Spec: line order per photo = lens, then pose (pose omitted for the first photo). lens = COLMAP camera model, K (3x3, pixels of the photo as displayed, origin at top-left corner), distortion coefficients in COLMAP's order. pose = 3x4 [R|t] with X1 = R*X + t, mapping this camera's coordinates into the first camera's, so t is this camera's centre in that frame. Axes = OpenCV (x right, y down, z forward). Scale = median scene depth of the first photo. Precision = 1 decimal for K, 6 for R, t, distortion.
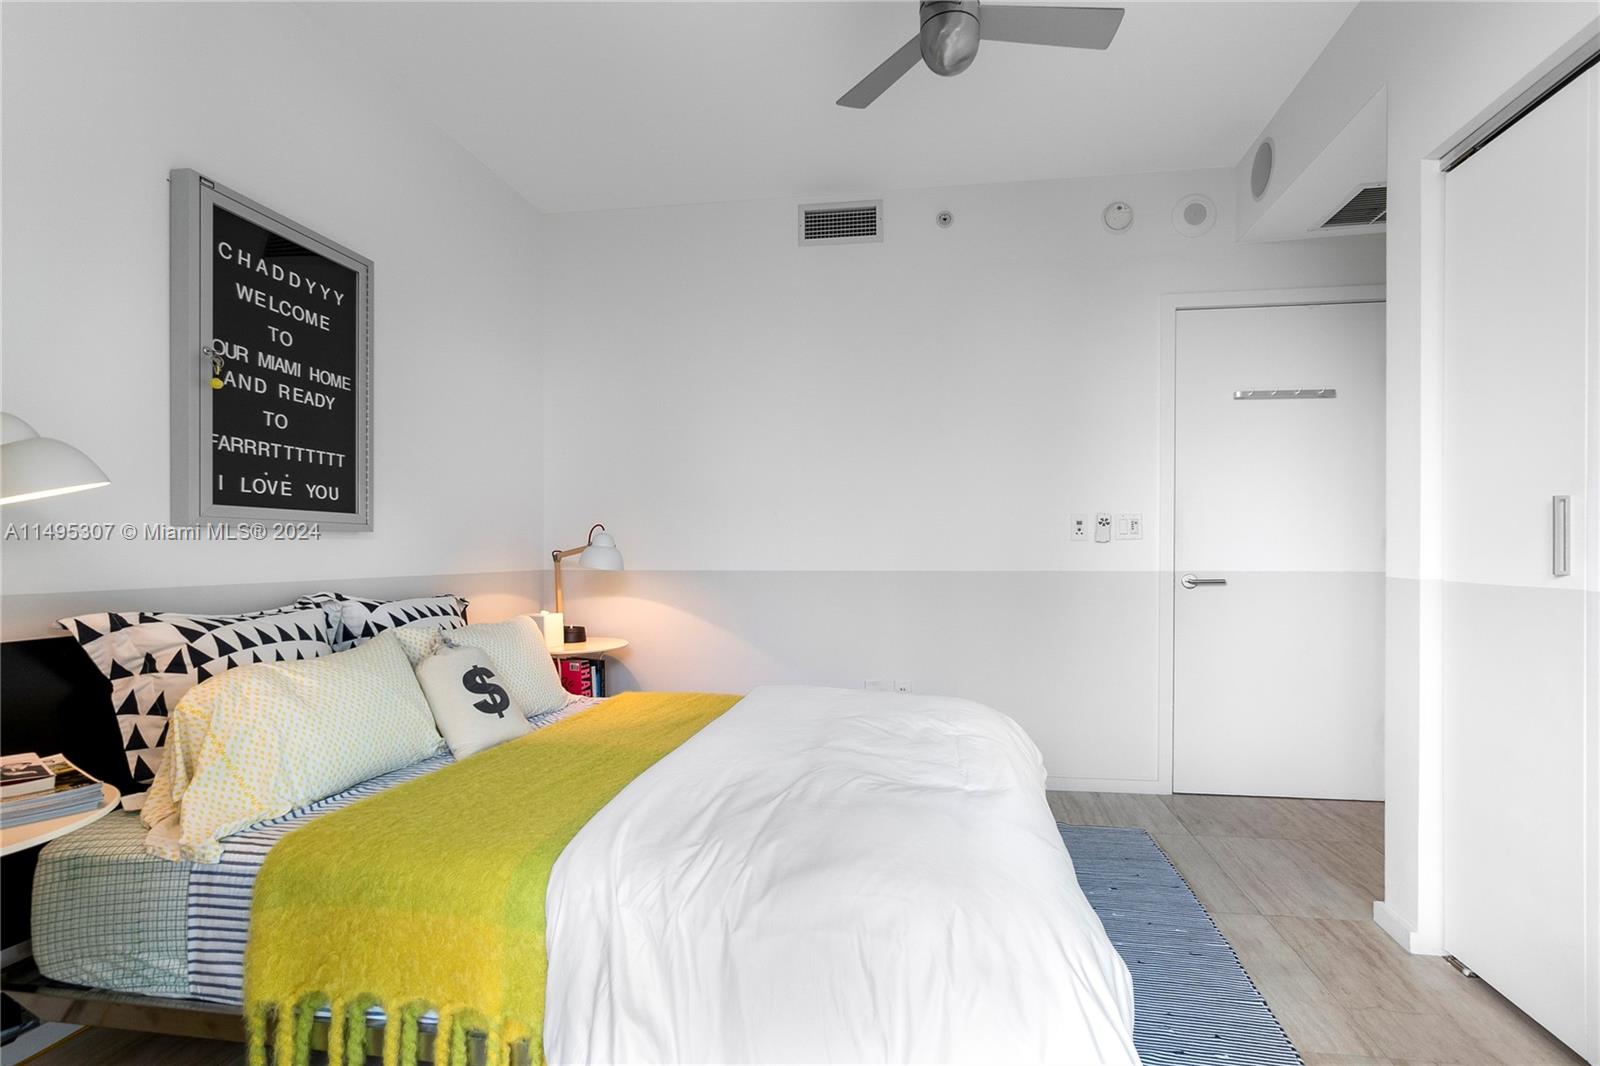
lens RADIAL K [[697.5, 0, 805.3], [0, 697.5, 546.7], [0, 0, 1]] dist [-0.015206, 0.000204]
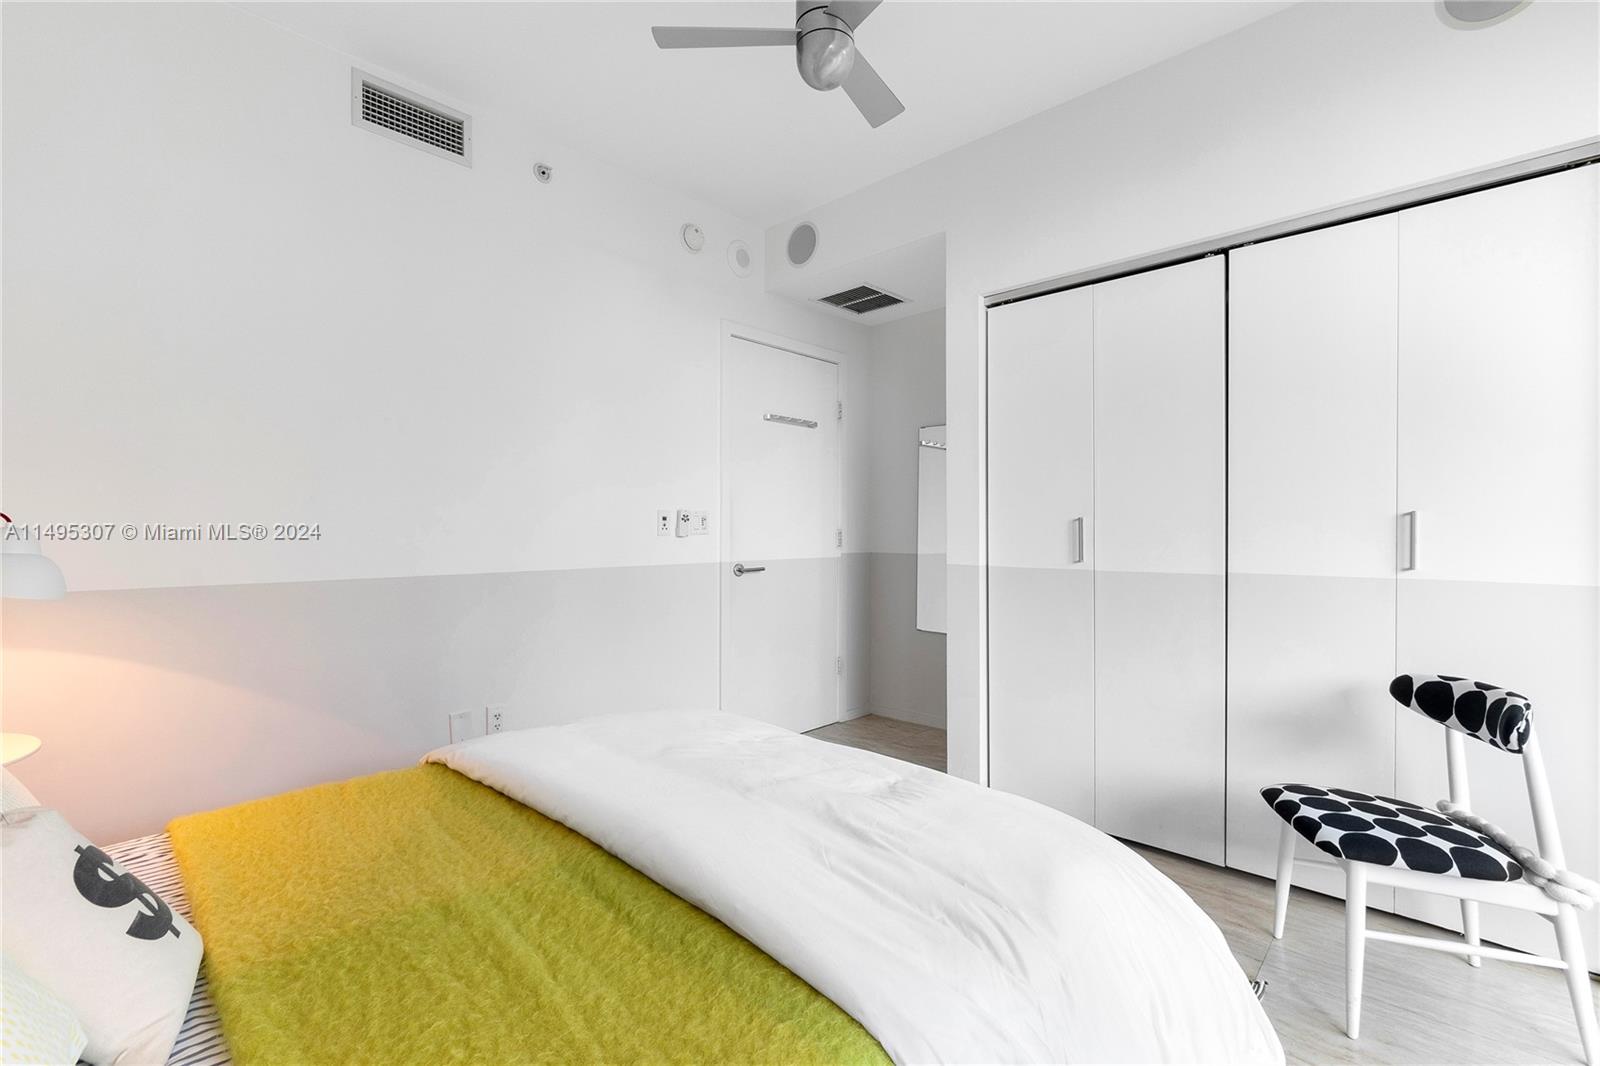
lens RADIAL K [[697.5, 0, 799.2], [0, 697.5, 527.8], [0, 0, 1]] dist [-0.015206, 0.000204]
pose [[0.586373, 0.004563, 0.810029, -0.335019], [-0.003940, 0.999988, -0.002781, -0.018250], [-0.810032, -0.001561, 0.586384, 0.225654]]
